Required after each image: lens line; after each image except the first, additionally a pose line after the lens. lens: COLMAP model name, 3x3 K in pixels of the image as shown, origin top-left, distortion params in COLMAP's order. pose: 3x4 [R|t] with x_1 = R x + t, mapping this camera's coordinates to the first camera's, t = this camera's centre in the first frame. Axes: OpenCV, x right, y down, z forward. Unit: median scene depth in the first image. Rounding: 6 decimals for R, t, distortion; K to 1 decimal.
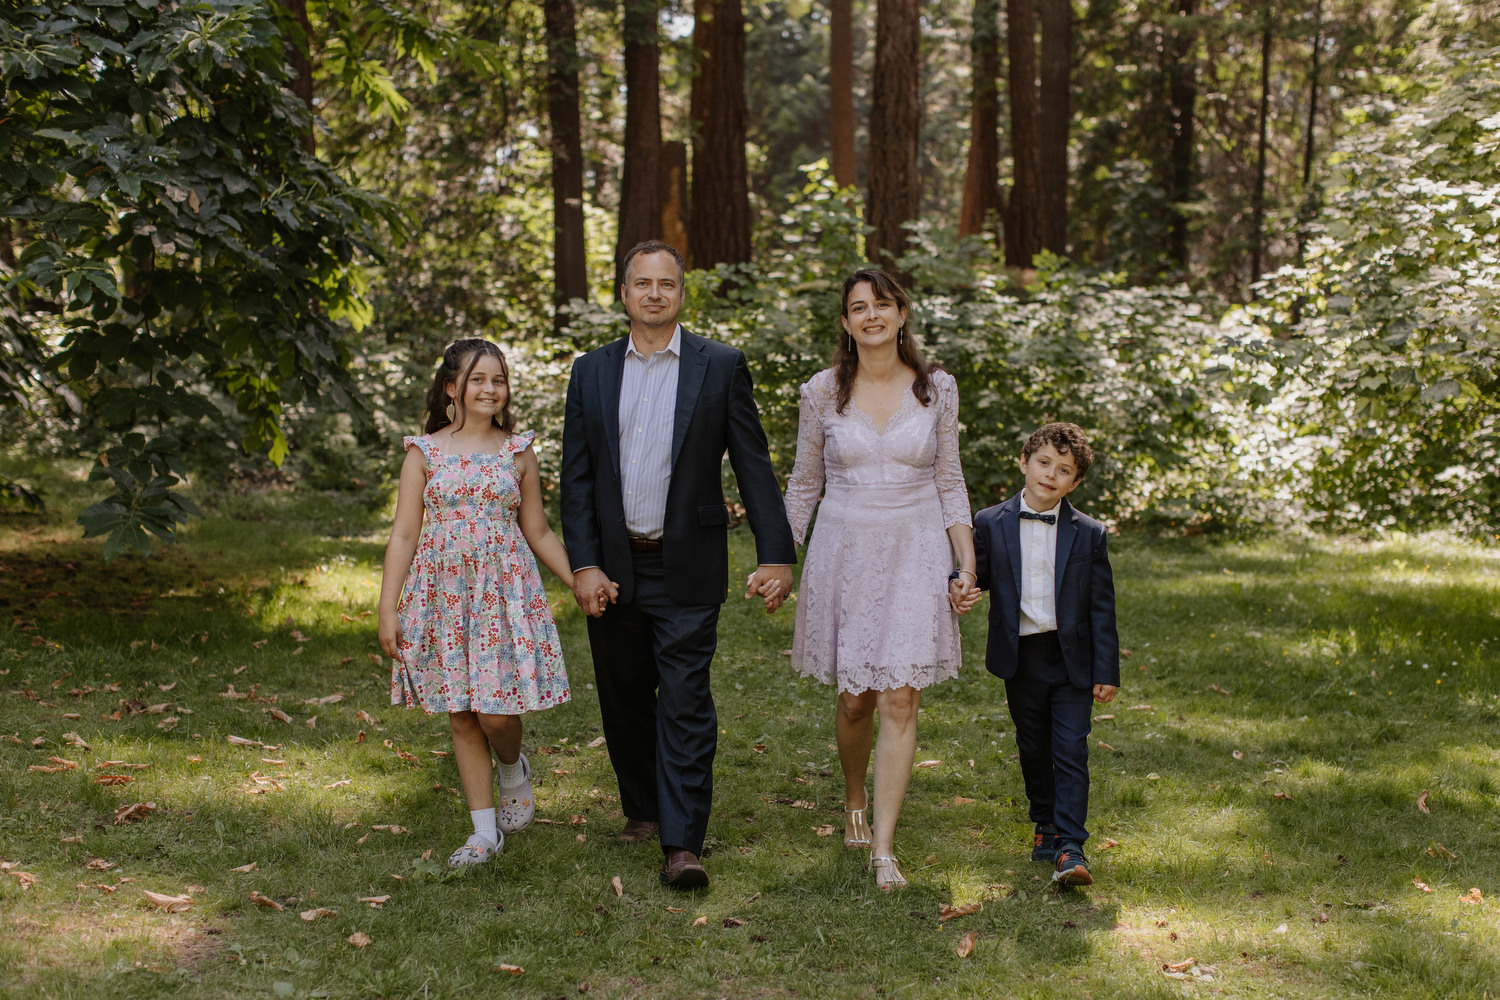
lens RADIAL K [[2134.7, 0, 748.5], [0, 2134.7, 527.1], [0, 0, 1]] dist [0.476799, -2.109187]
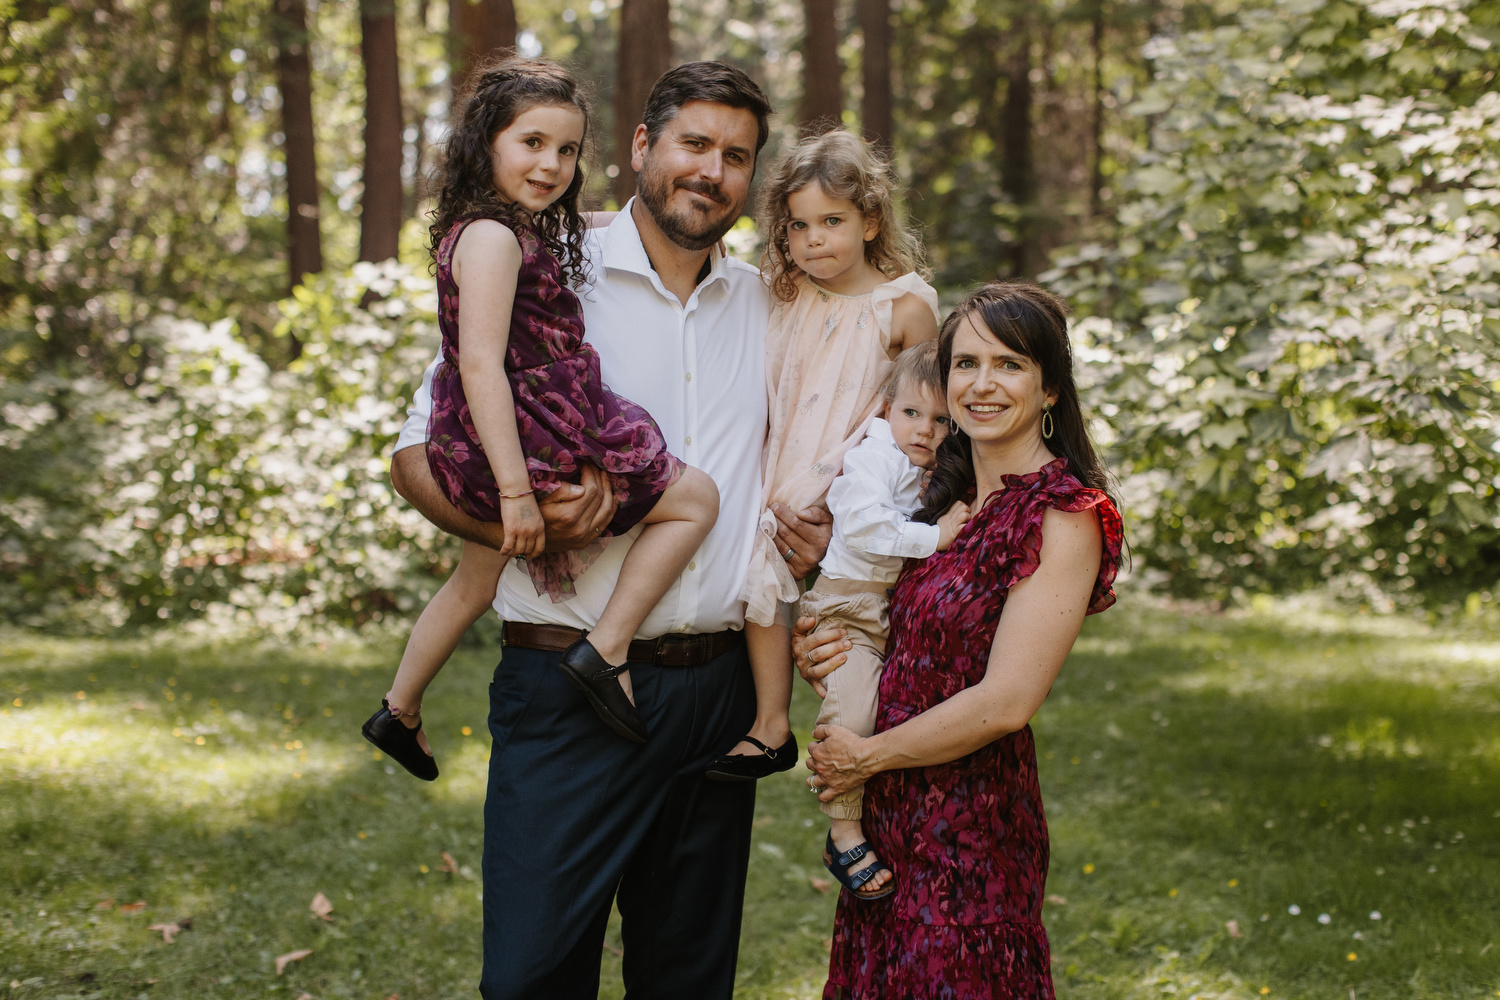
lens RADIAL K [[2180.5, 0, 750.0], [0, 2180.5, 500.0], [0, 0, 1]] dist [-0.017510, -0.012621]
pose [[0.997537, -0.031808, 0.062512, 0.085177], [0.033091, 0.999260, -0.019602, -0.027895], [-0.061843, 0.021622, 0.997852, 0.297798]]
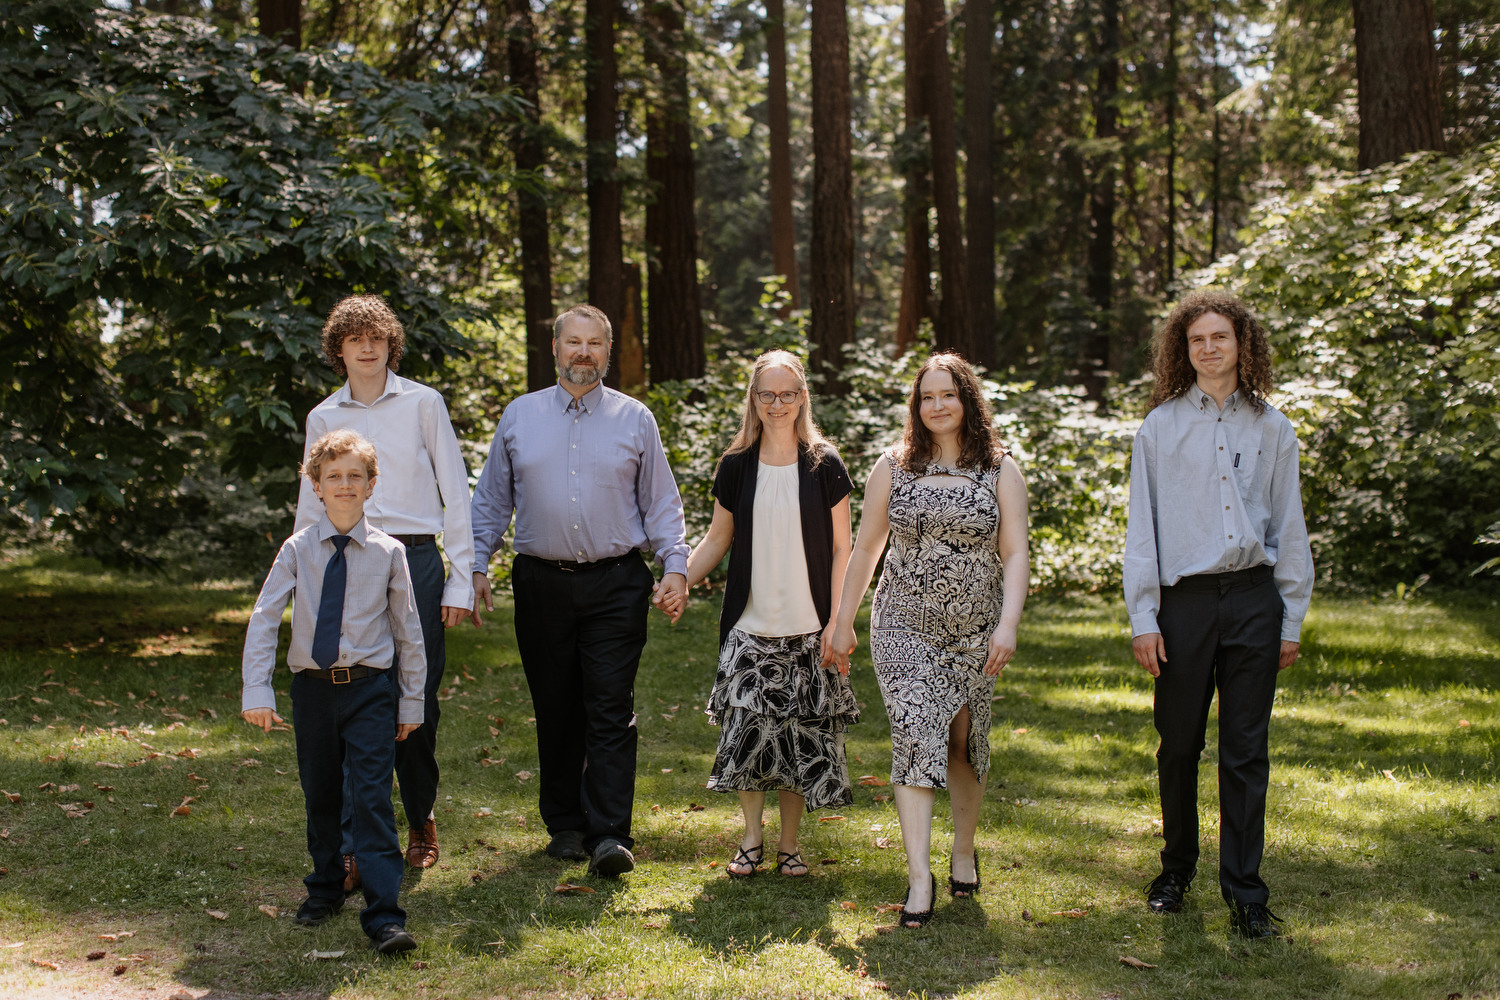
lens RADIAL K [[2180.5, 0, 750.0], [0, 2180.5, 500.0], [0, 0, 1]] dist [-0.017510, -0.012621]
pose [[0.999244, -0.030984, 0.023499, -0.008920], [0.032351, 0.997661, -0.060209, 0.017463], [-0.021579, 0.060923, 0.997909, -0.189469]]
